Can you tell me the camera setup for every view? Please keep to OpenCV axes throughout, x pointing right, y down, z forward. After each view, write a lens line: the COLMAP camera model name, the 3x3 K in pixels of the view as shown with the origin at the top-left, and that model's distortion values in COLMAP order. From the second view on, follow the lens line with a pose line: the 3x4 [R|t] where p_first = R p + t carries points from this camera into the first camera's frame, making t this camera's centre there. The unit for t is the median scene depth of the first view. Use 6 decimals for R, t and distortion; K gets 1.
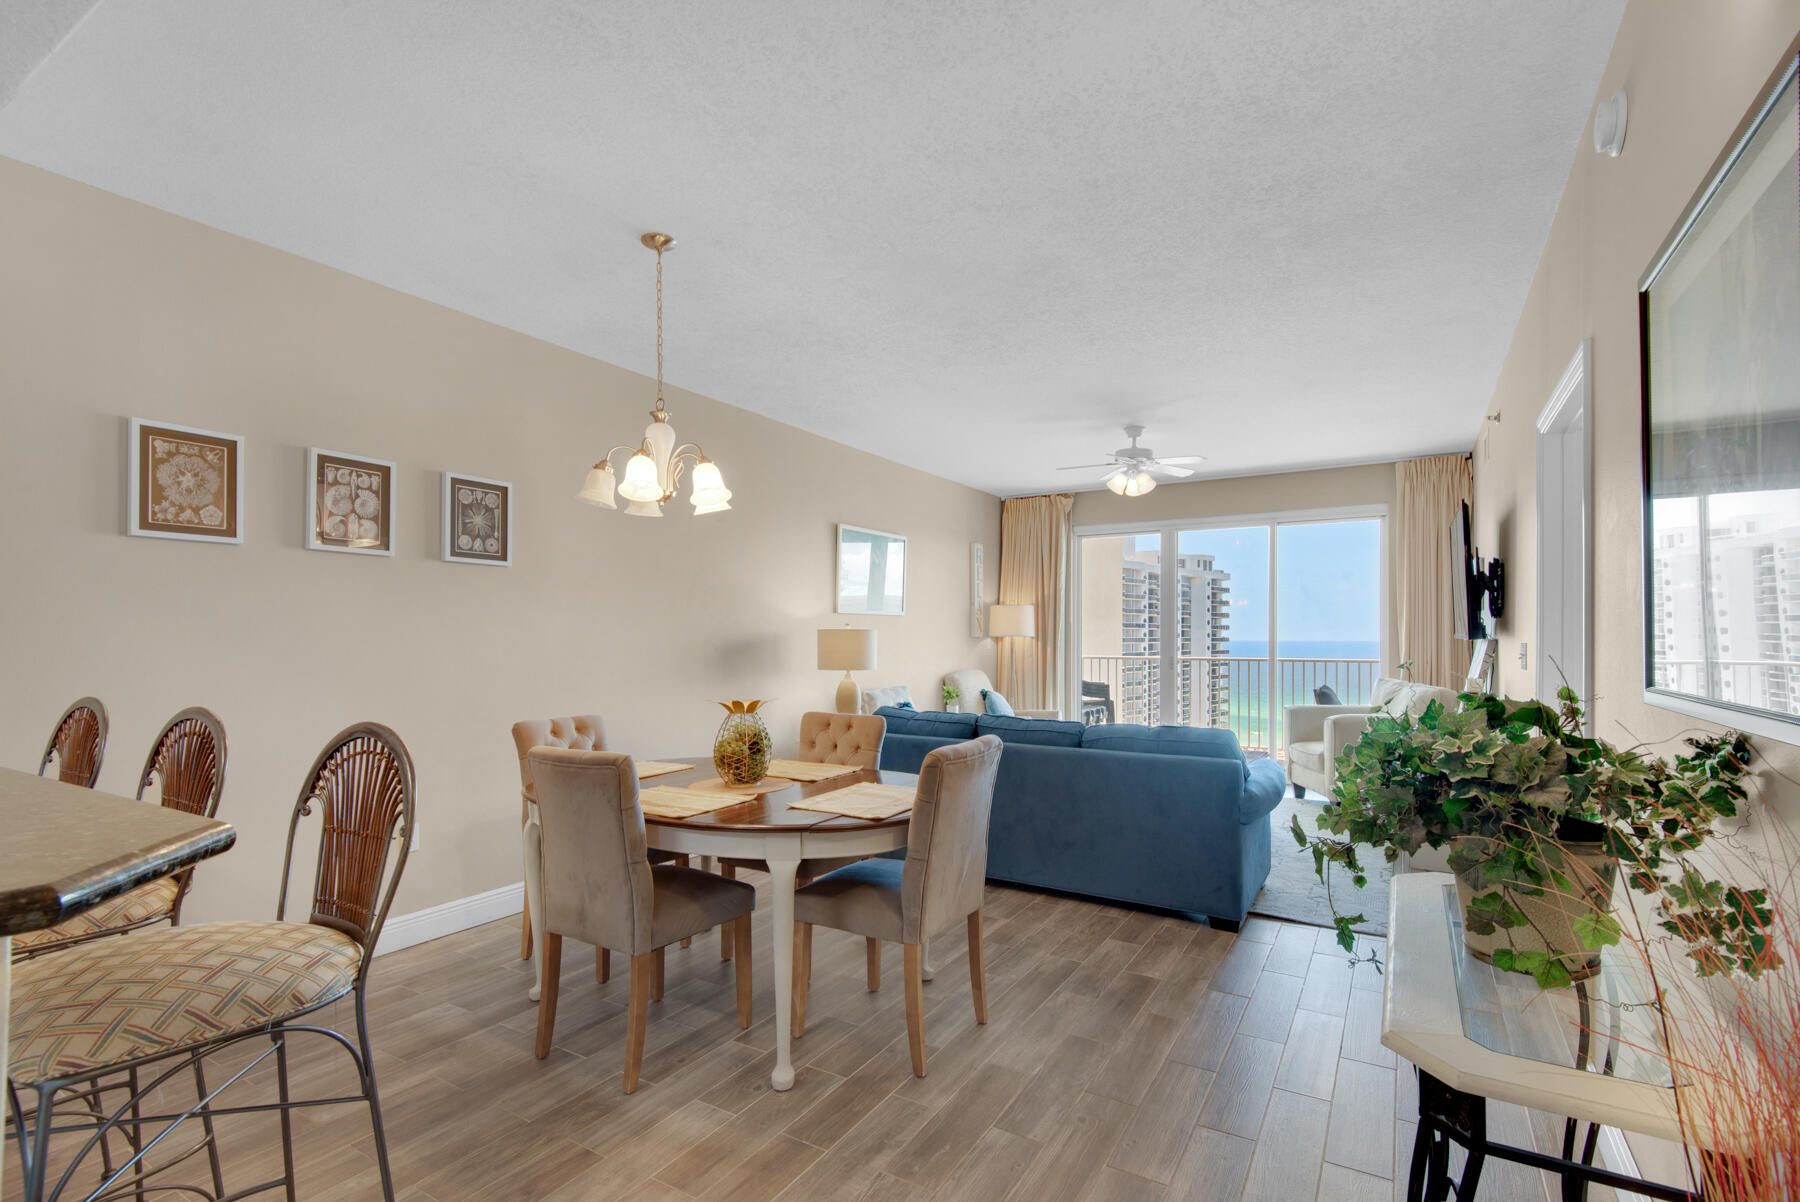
lens RADIAL K [[824.8, 0, 908.9], [0, 824.8, 637.9], [0, 0, 1]] dist [0.020543, -0.006286]
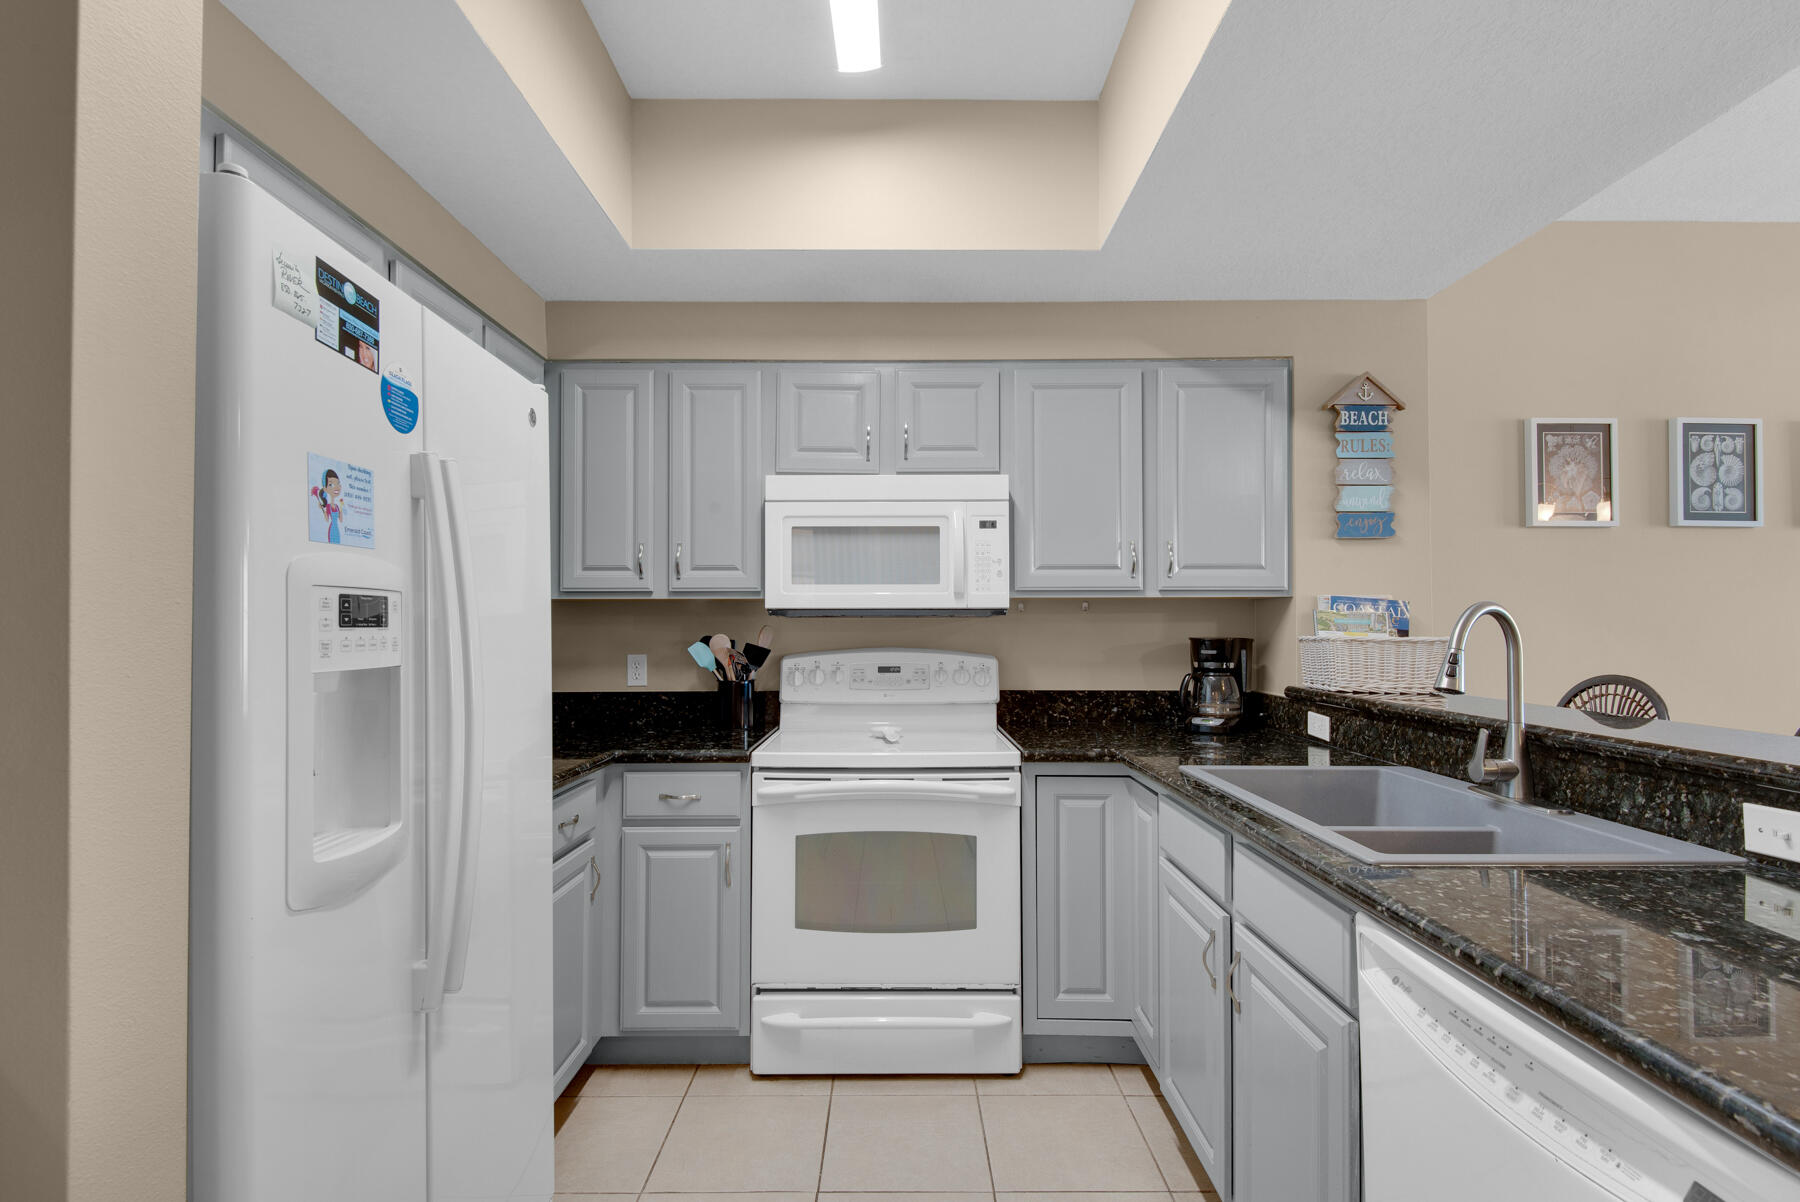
lens RADIAL K [[854.7, 0, 899.3], [0, 854.7, 604.7], [0, 0, 1]] dist [0.016754, -0.013724]
pose [[0.508213, -0.019397, -0.861013, -0.314900], [-0.001208, 0.999729, -0.023235, 0.003676], [0.861231, 0.012848, 0.508052, -0.217656]]
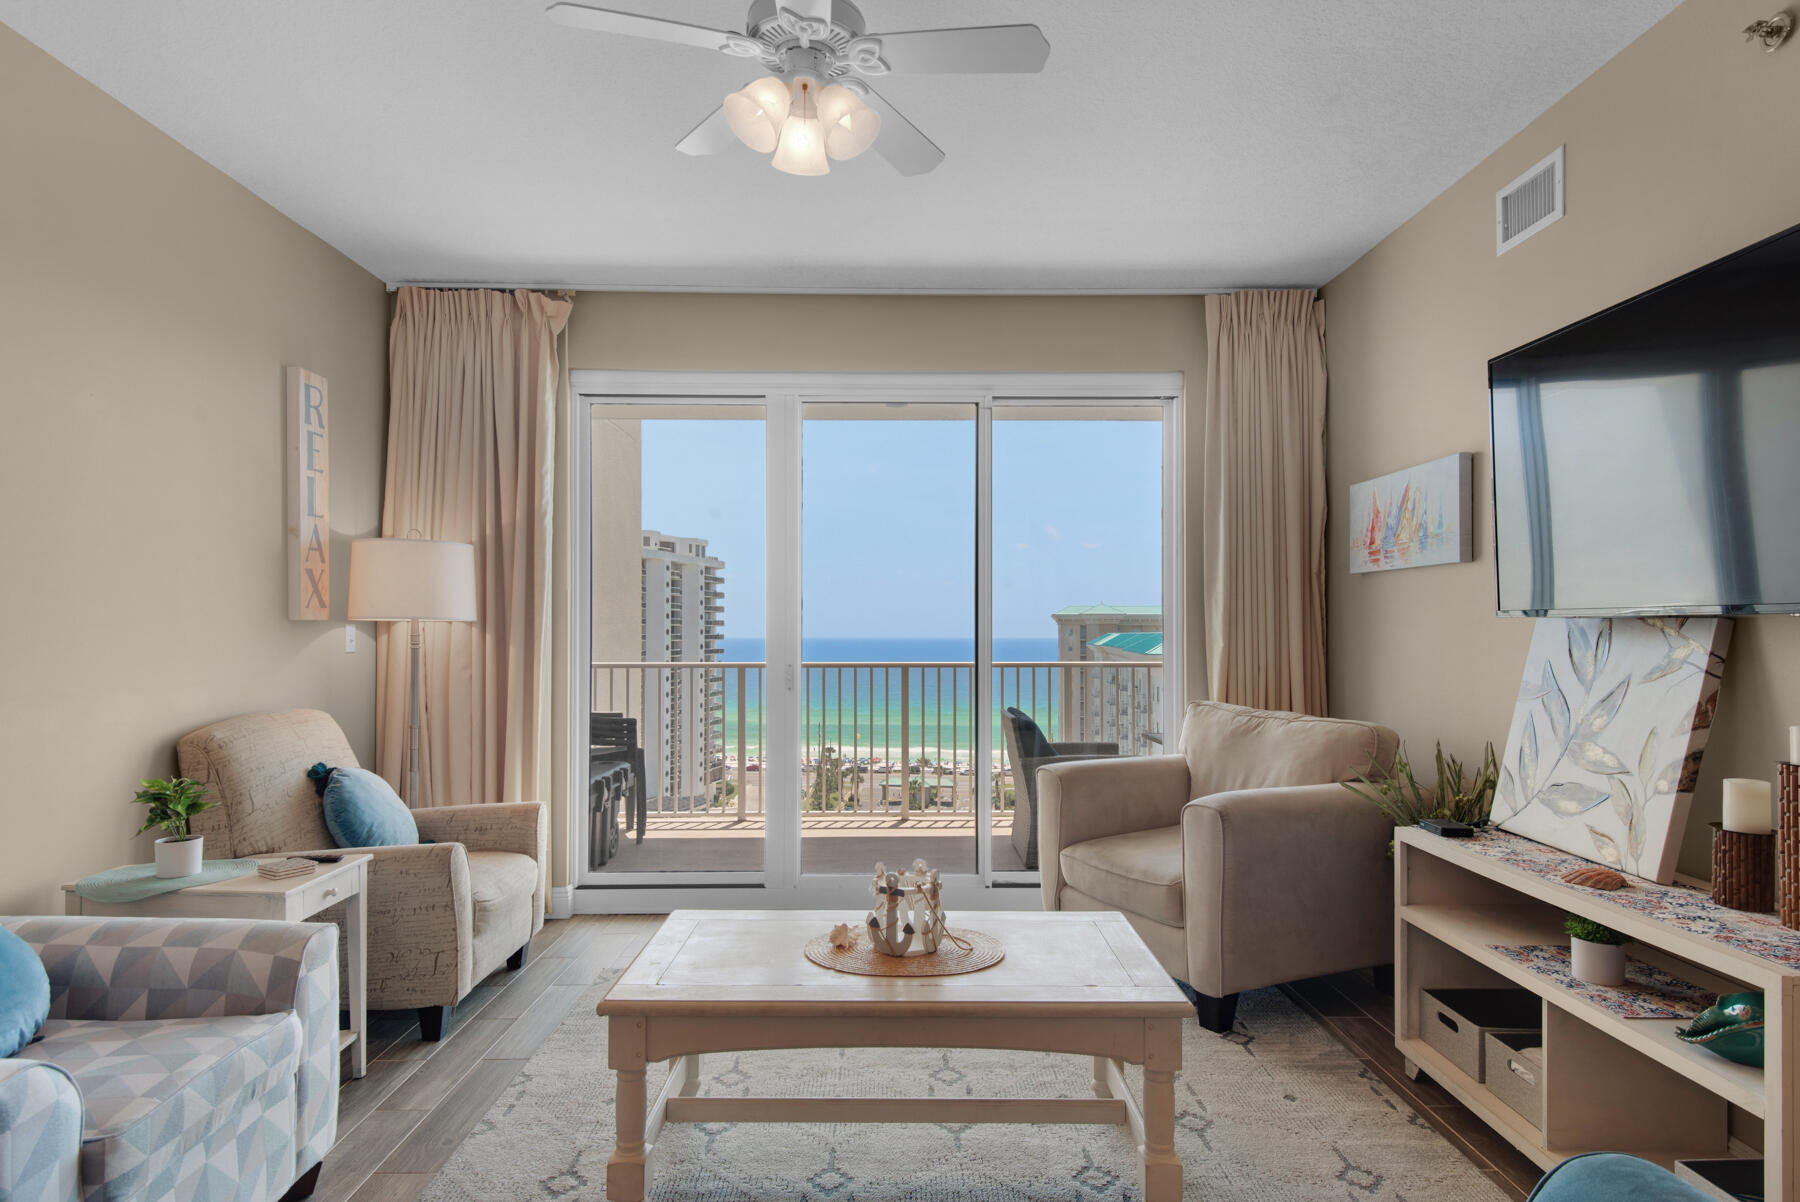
lens RADIAL K [[1000.5, 0, 907.8], [0, 1000.5, 629.1], [0, 0, 1]] dist [0.032286, -0.015169]
pose [[0.851291, 0.003471, 0.524683, 0.174798], [-0.000268, 0.999981, -0.006181, 0.014302], [-0.524694, 0.005121, 0.851275, 1.103772]]
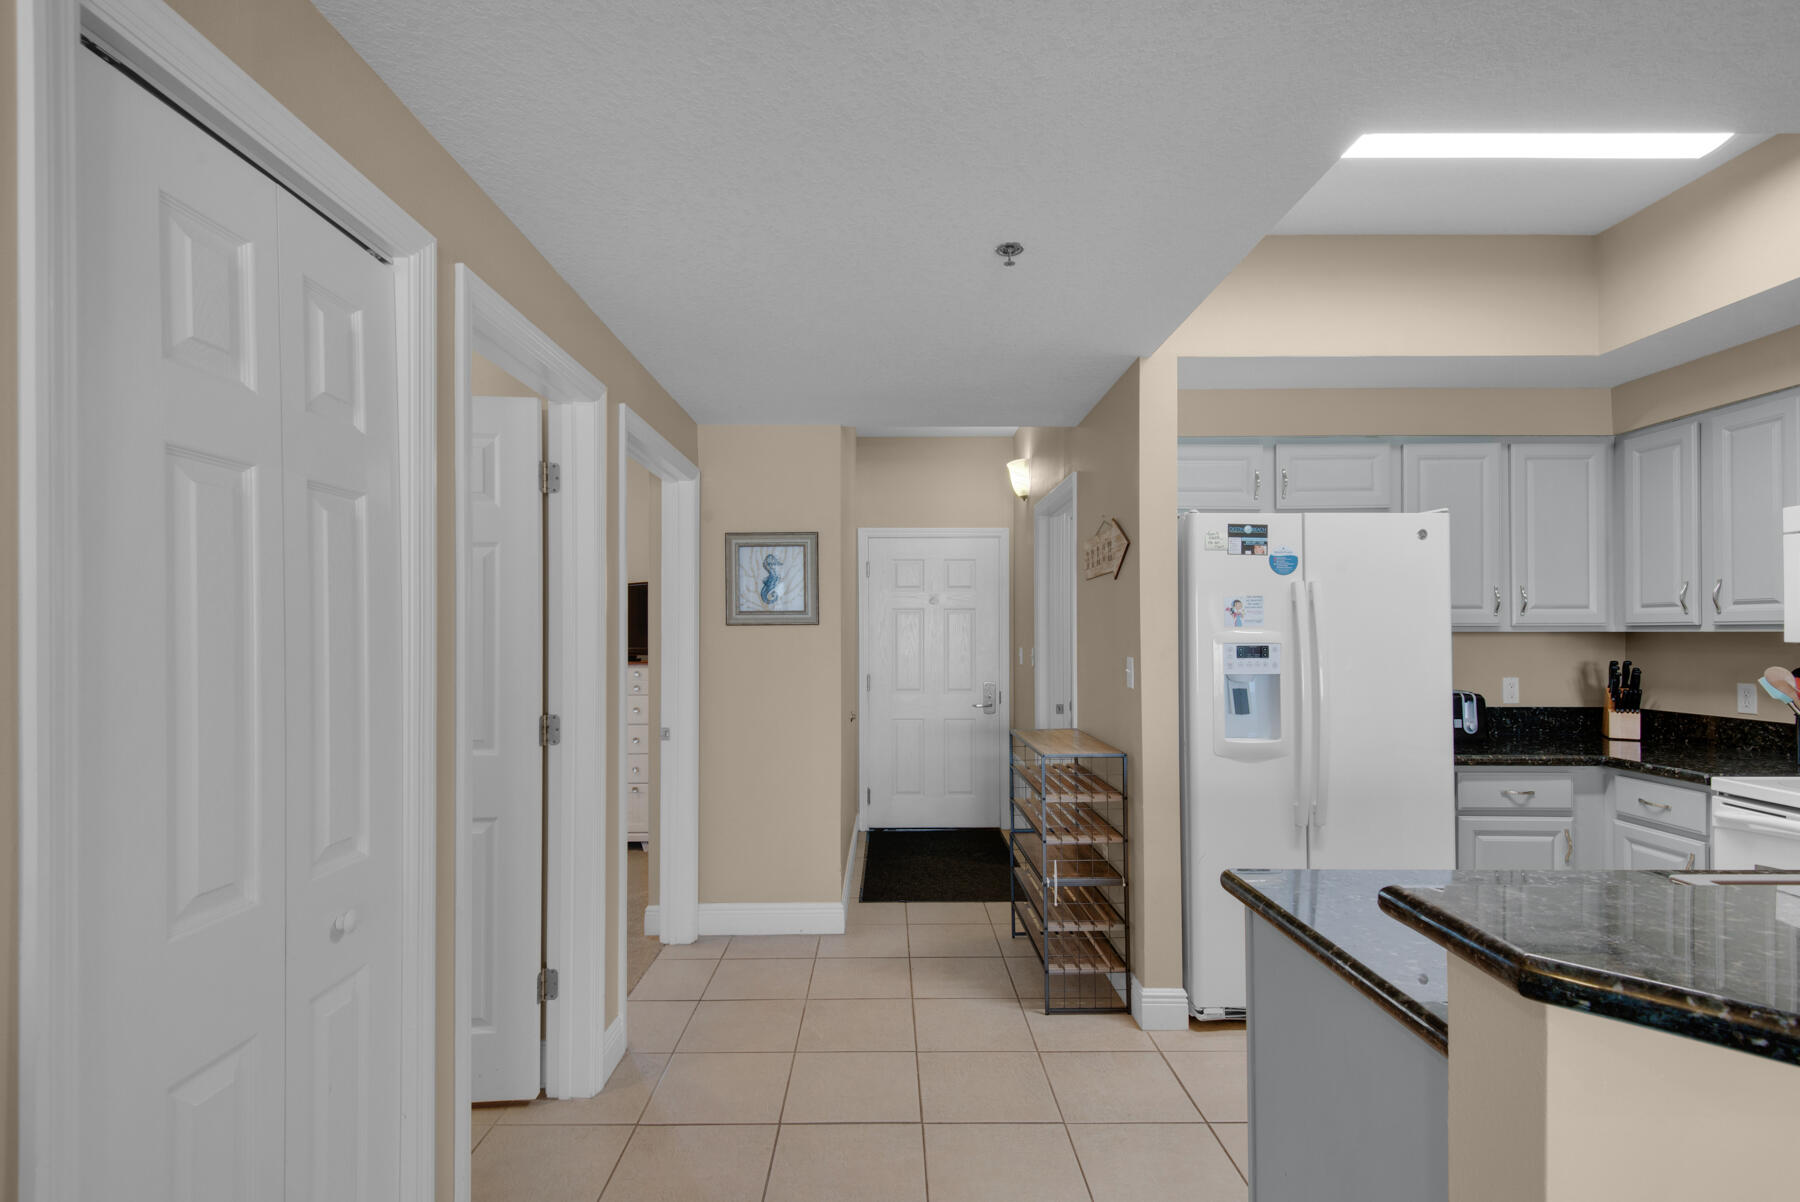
lens RADIAL K [[824.8, 0, 894.2], [0, 824.8, 633.9], [0, 0, 1]] dist [0.020543, -0.006286]
pose [[-0.855136, 0.003589, -0.518390, 0.032330], [0.002921, 0.999994, 0.002104, -0.022690], [0.518395, 0.000285, -0.855141, 0.300984]]
